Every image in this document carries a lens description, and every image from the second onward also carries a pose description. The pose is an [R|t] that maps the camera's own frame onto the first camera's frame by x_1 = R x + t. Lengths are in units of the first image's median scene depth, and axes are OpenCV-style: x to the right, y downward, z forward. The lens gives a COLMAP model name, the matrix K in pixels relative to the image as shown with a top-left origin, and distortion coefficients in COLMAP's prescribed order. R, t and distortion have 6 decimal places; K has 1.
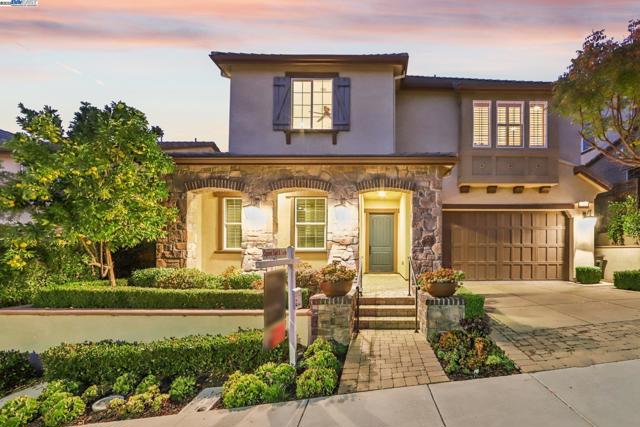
lens RADIAL K [[263.0, 0, 320.0], [0, 263.0, 257.4], [0, 0, 1]] dist [-0.001335, -0.000004]
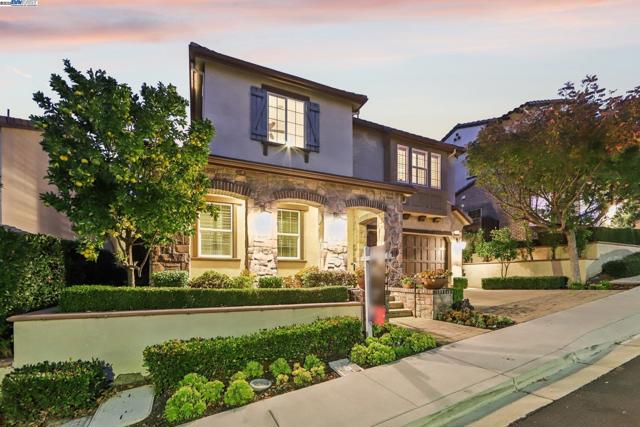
lens RADIAL K [[262.2, 0, 319.1], [0, 262.2, 275.8], [0, 0, 1]] dist [-0.001587, -0.000168]
pose [[0.925306, -0.002598, 0.379212, -0.308615], [0.001857, 0.999996, 0.002319, 0.035980], [-0.379216, -0.001441, 0.925307, -0.023736]]
